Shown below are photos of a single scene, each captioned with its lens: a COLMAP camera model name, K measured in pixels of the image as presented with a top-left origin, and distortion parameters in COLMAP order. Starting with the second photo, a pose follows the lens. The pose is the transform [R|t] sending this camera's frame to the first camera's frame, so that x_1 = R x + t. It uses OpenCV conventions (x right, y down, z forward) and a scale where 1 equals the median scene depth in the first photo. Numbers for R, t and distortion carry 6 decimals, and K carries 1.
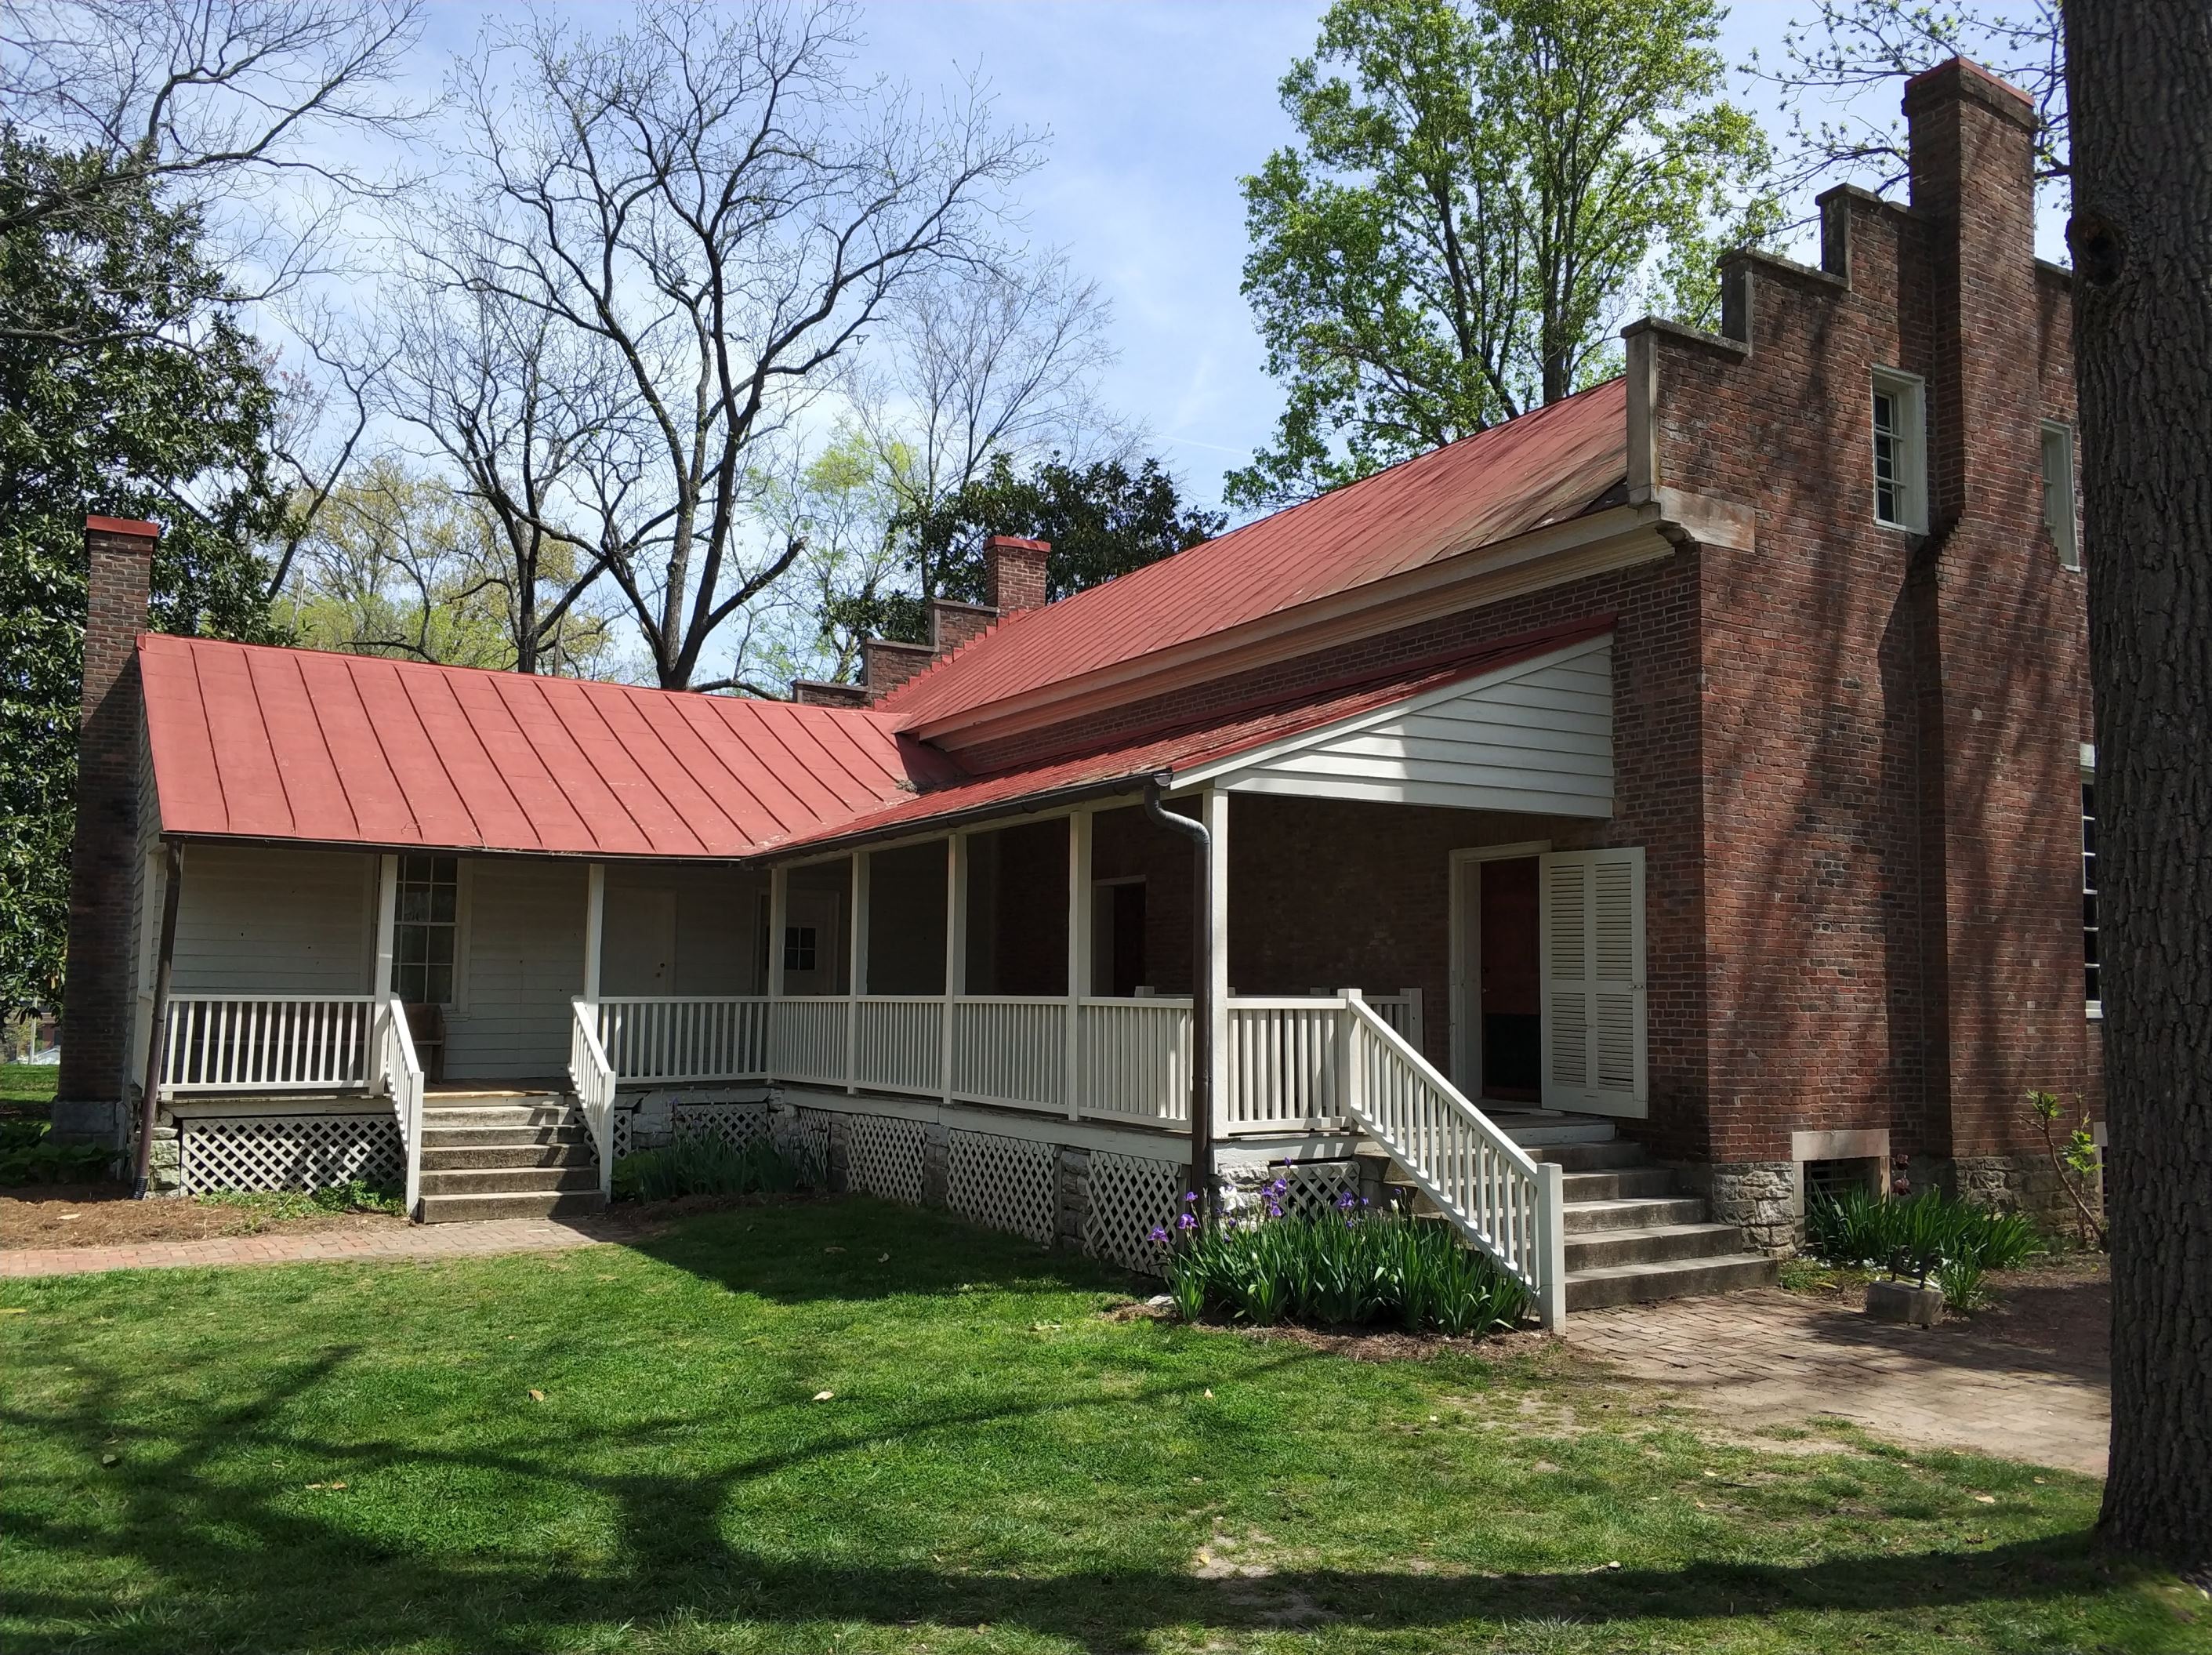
lens RADIAL K [[1720.6, 0, 1131.3], [0, 1720.6, 867.0], [0, 0, 1]] dist [0.004157, -0.015685]
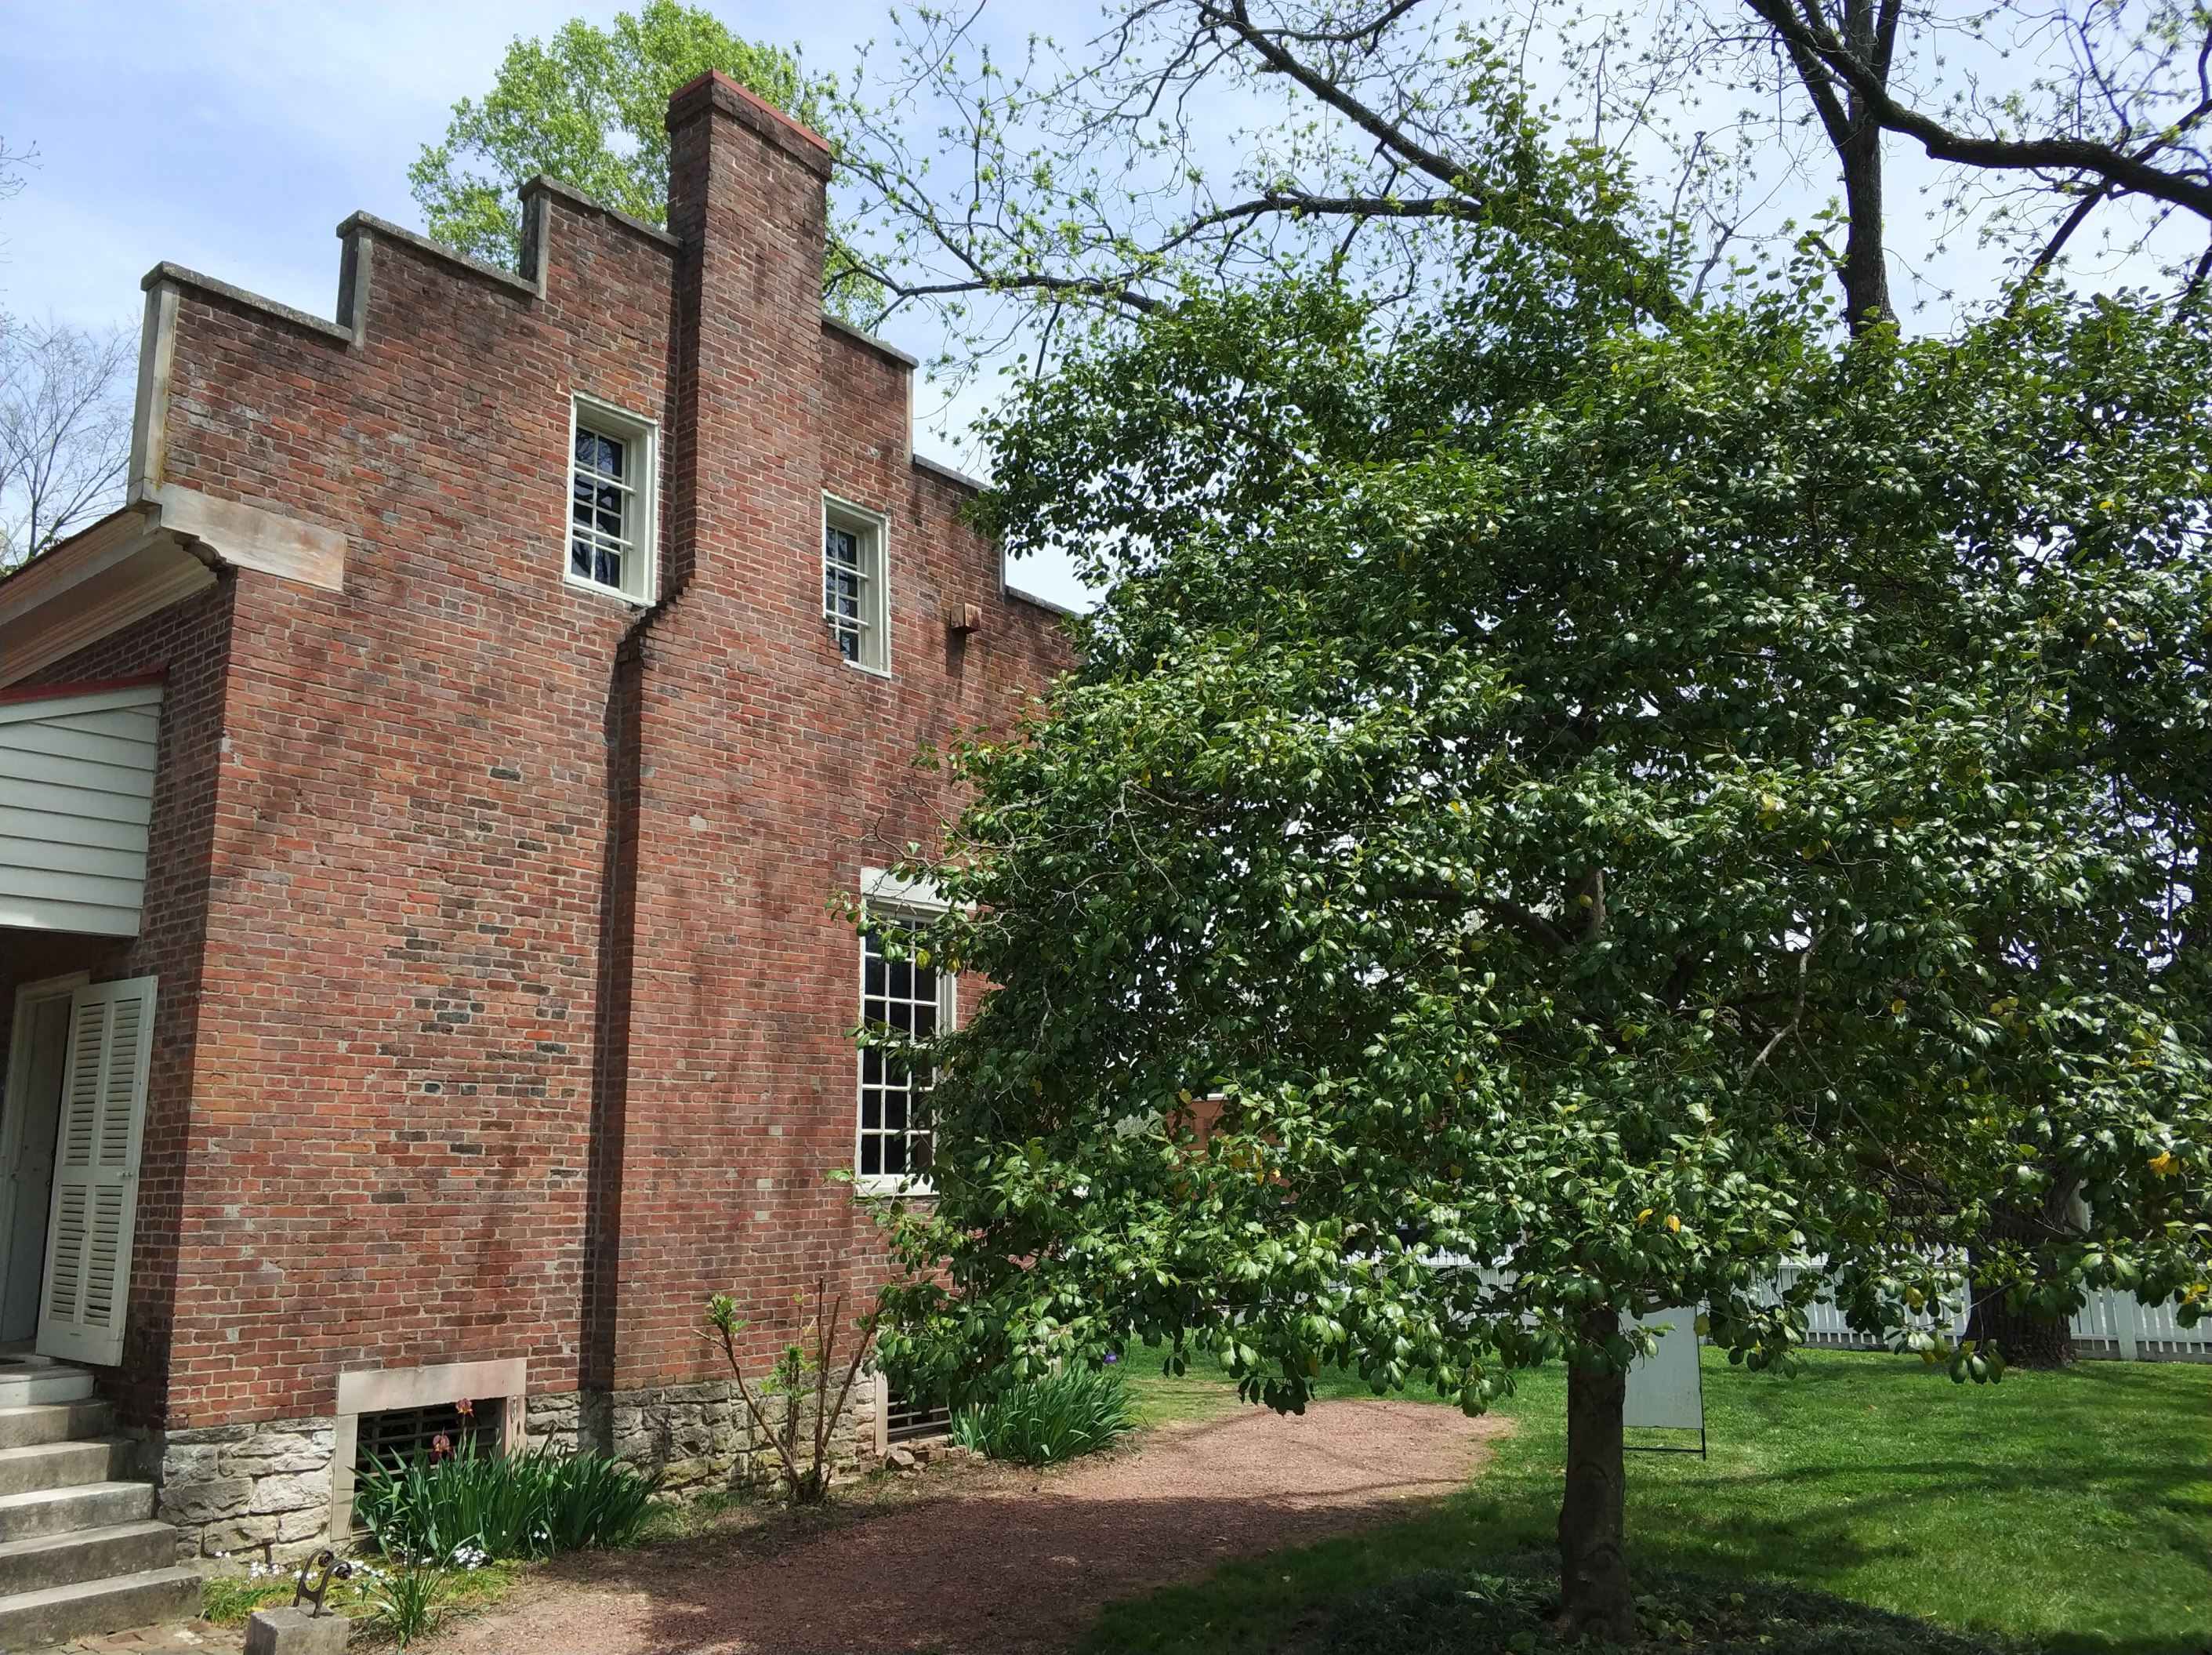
lens RADIAL K [[1720.6, 0, 1107.4], [0, 1720.6, 825.7], [0, 0, 1]] dist [0.004157, -0.015685]
pose [[0.942223, 0.044476, 0.332022, 0.420035], [-0.002163, 0.991934, -0.126737, 0.015947], [-0.334980, 0.118697, 0.934719, 0.180708]]
